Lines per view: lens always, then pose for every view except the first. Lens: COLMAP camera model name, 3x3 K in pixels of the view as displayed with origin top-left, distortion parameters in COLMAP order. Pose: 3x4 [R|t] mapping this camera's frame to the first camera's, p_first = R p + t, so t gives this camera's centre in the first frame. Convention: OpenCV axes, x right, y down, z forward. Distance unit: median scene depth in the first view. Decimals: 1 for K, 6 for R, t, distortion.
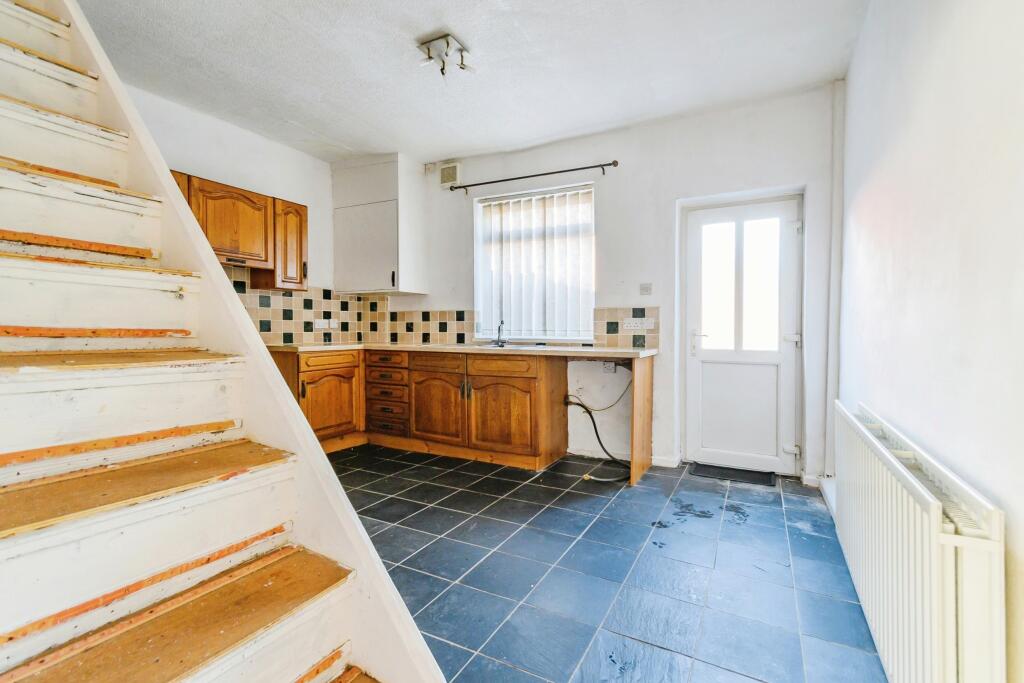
lens RADIAL K [[458.2, 0, 520.7], [0, 458.2, 335.1], [0, 0, 1]] dist [0.014330, 0.000256]
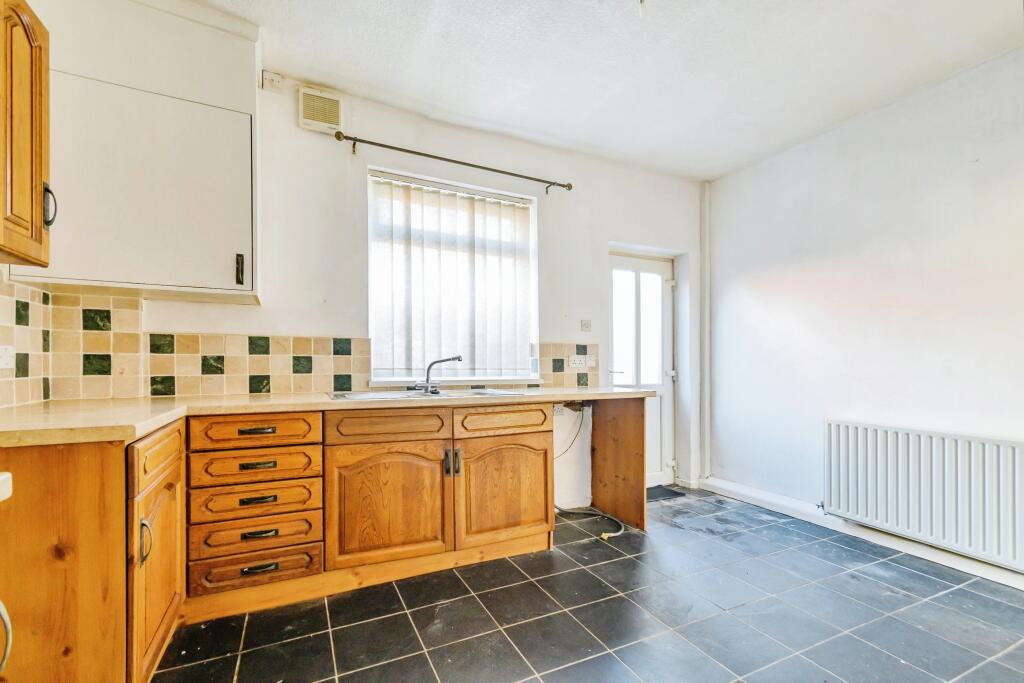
lens RADIAL K [[449.9, 0, 509.6], [0, 449.9, 362.5], [0, 0, 1]] dist [0.001986, 0.000201]
pose [[0.601412, 0.000452, 0.798939, -0.531273], [0.011542, 0.999891, -0.009255, -0.013751], [-0.798856, 0.014788, 0.601340, 0.507541]]
